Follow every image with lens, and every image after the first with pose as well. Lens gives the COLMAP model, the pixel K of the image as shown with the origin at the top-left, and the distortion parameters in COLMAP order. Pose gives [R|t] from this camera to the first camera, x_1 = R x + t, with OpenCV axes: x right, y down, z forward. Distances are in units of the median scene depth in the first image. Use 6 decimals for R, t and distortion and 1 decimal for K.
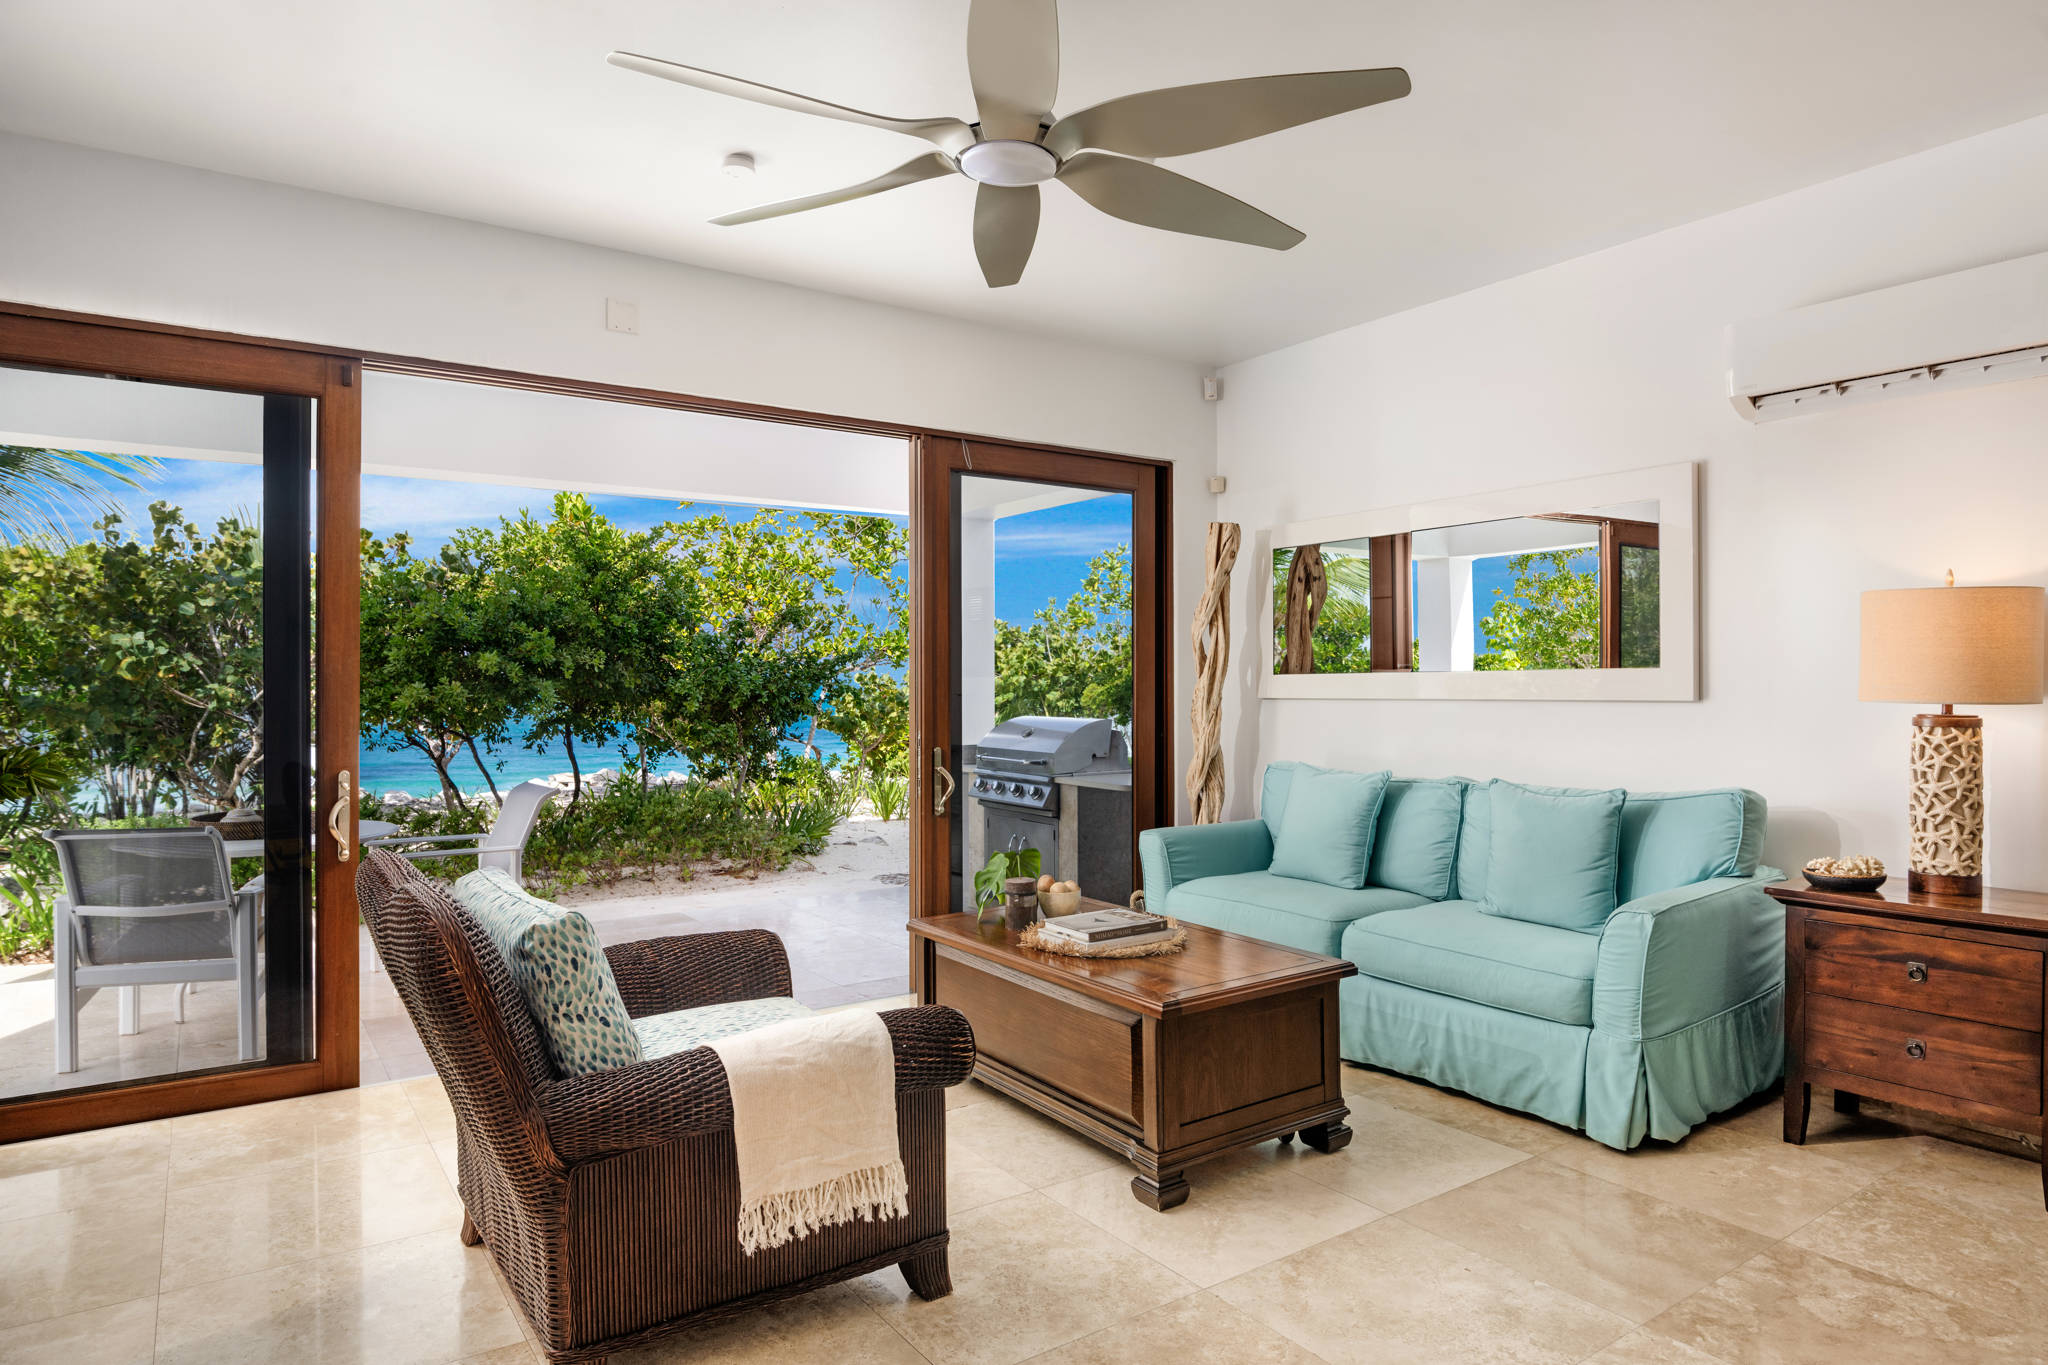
lens RADIAL K [[1184.4, 0, 1024.0], [0, 1184.4, 682.5], [0, 0, 1]] dist [0.000563, 0.000046]
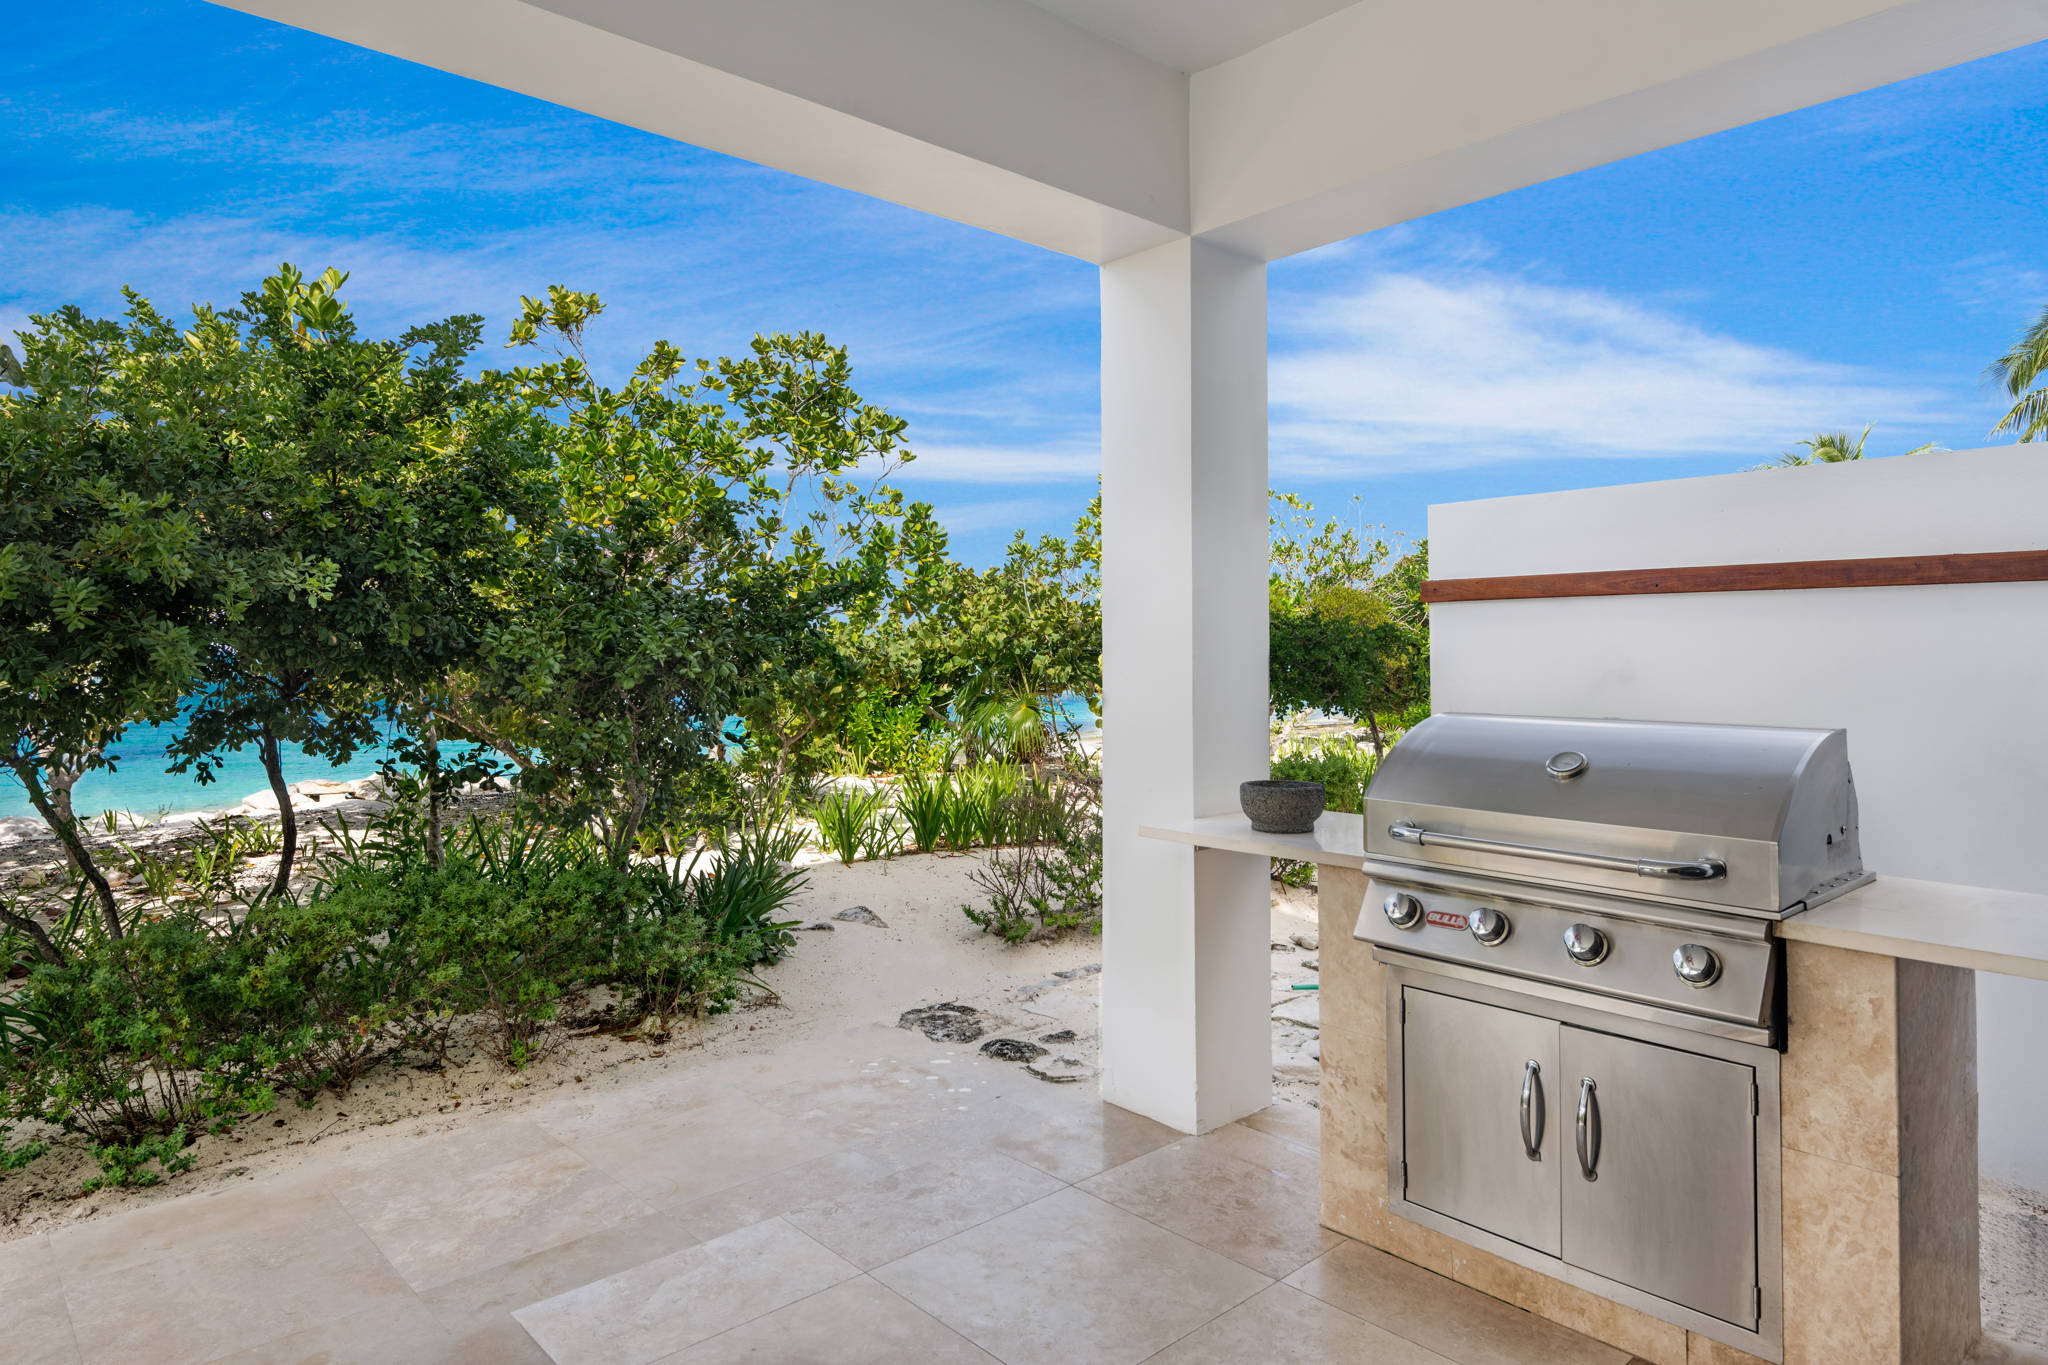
lens RADIAL K [[1240.2, 0, 1022.5], [0, 1240.2, 601.1], [0, 0, 1]] dist [-0.001082, 0.000053]
pose [[0.993250, 0.005250, 0.115876, -0.137606], [-0.001022, 0.999333, -0.036512, 0.004657], [-0.115990, 0.036148, 0.992592, 0.460672]]
